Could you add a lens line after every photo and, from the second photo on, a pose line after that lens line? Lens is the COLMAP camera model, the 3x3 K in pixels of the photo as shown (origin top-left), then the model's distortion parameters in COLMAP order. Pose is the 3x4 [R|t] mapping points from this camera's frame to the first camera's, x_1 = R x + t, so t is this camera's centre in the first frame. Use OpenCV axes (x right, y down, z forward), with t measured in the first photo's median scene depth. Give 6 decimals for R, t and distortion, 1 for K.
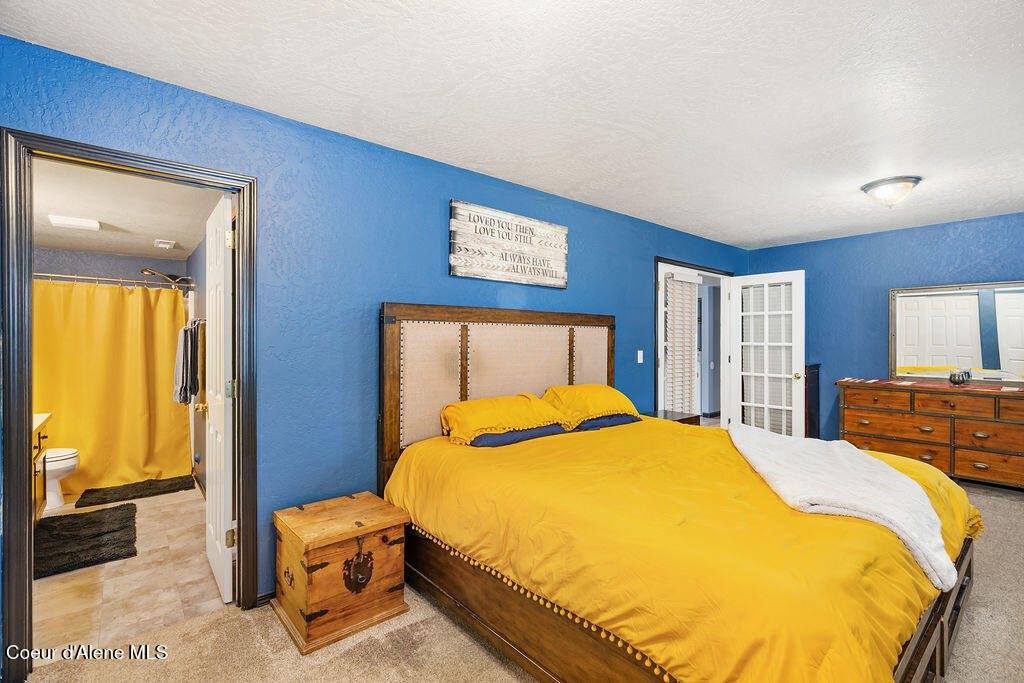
lens RADIAL K [[469.1, 0, 517.7], [0, 469.1, 338.3], [0, 0, 1]] dist [-0.005027, 0.001845]
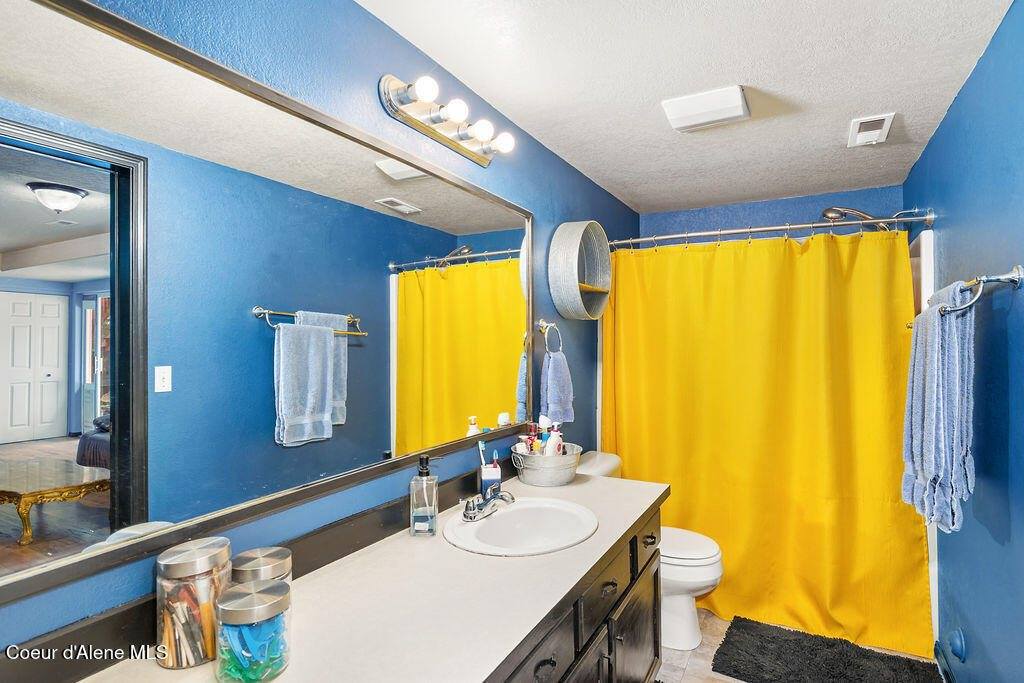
lens RADIAL K [[540.6, 0, 515.2], [0, 540.6, 341.1], [0, 0, 1]] dist [0.001961, 0.000405]
pose [[0.369887, -0.010631, -0.929016, -0.400350], [0.003441, 0.999943, -0.010073, 0.005904], [0.929071, 0.000529, 0.369902, 0.492740]]
